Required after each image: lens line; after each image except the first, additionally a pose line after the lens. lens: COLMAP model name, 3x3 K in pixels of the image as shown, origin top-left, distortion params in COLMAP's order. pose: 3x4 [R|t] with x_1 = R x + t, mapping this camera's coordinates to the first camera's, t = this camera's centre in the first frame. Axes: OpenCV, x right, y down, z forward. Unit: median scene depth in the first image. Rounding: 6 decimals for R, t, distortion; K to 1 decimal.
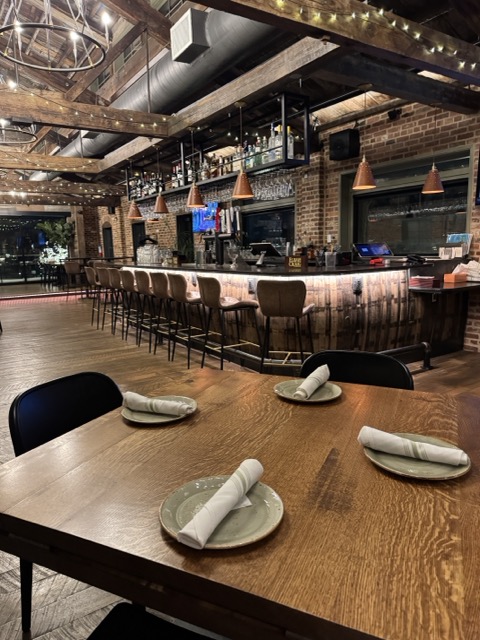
lens RADIAL K [[455.4, 0, 240.0], [0, 455.4, 320.0], [0, 0, 1]] dist [0.066199, -0.070535]
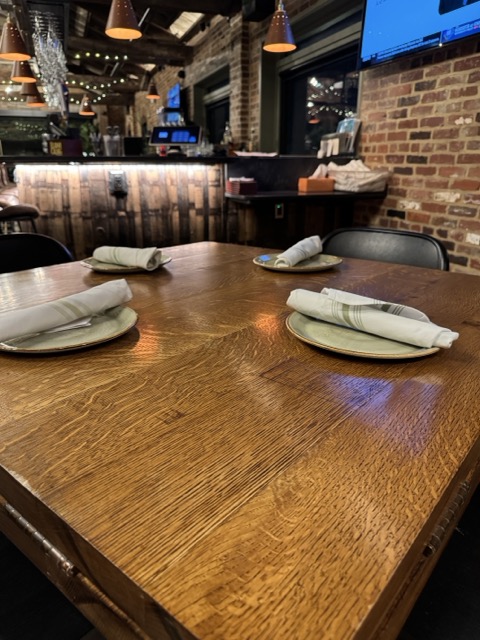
lens RADIAL K [[459.3, 0, 237.4], [0, 459.3, 314.8], [0, 0, 1]] dist [0.086493, -0.123319]
pose [[0.972031, 0.098947, -0.212990, 0.492535], [-0.064376, 0.984435, 0.163537, -0.004403], [0.225856, -0.145252, 0.963271, 0.257835]]
